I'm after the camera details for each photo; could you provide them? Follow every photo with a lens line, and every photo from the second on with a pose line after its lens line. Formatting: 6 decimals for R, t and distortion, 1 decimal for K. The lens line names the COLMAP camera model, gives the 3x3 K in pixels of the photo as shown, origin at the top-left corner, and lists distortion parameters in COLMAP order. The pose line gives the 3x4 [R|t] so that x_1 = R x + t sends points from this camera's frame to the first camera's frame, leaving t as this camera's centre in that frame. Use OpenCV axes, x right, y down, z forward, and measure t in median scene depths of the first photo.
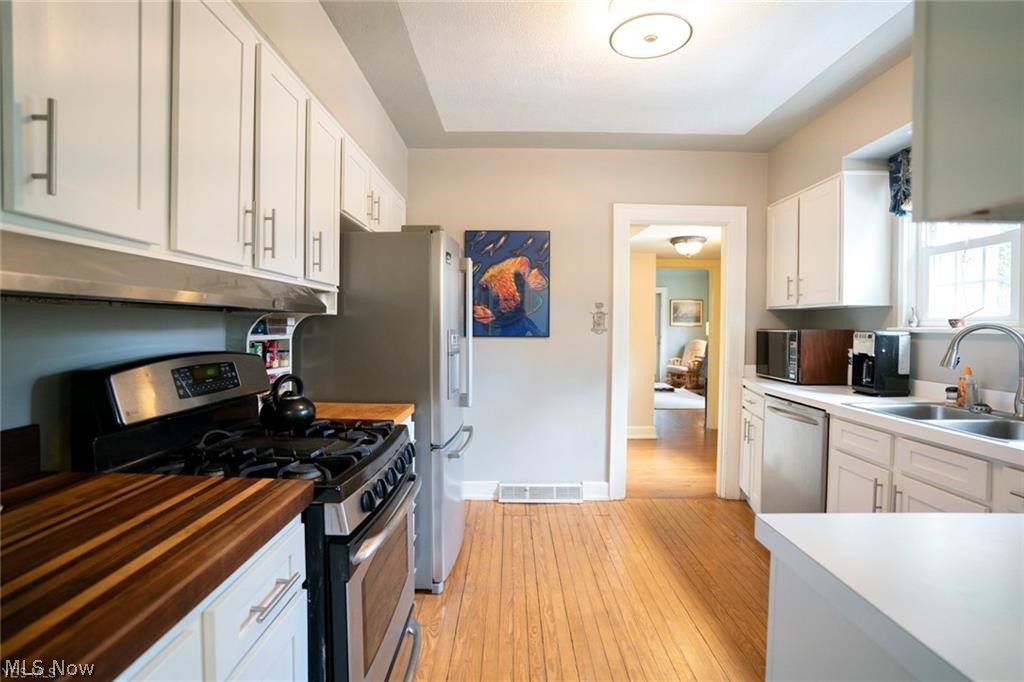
lens RADIAL K [[499.5, 0, 512.0], [0, 499.5, 341.0], [0, 0, 1]] dist [-0.086545, 0.042042]
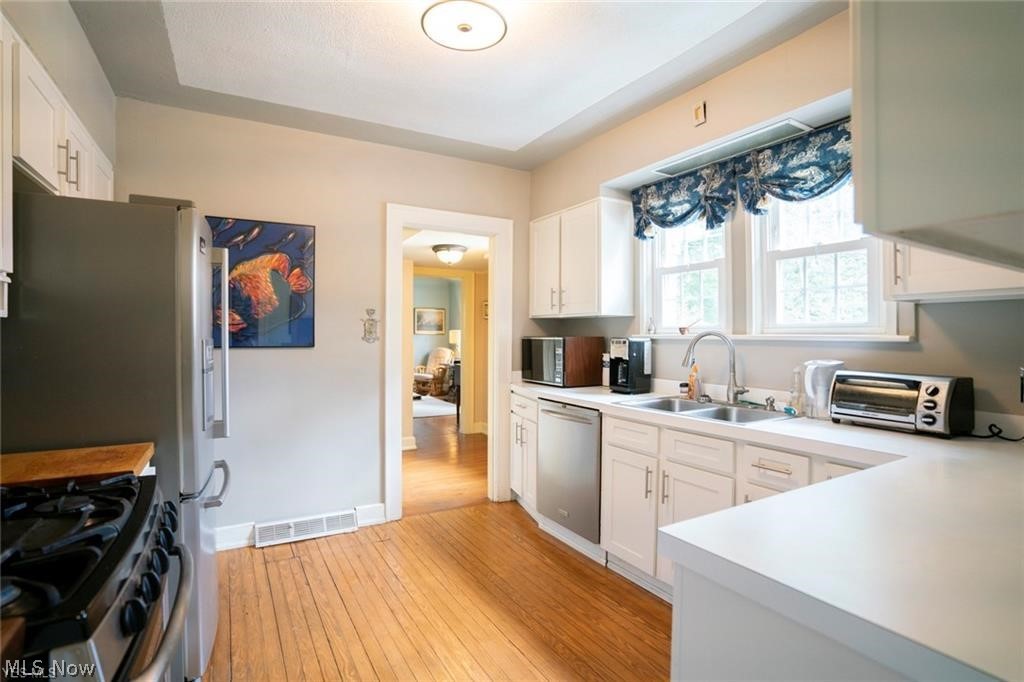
lens RADIAL K [[499.5, 0, 512.0], [0, 499.5, 341.0], [0, 0, 1]] dist [-0.086545, 0.042042]
pose [[0.863711, -0.008533, 0.503915, -0.075330], [0.017212, 0.999773, -0.012571, -0.002179], [-0.503693, 0.019531, 0.863662, 0.098099]]
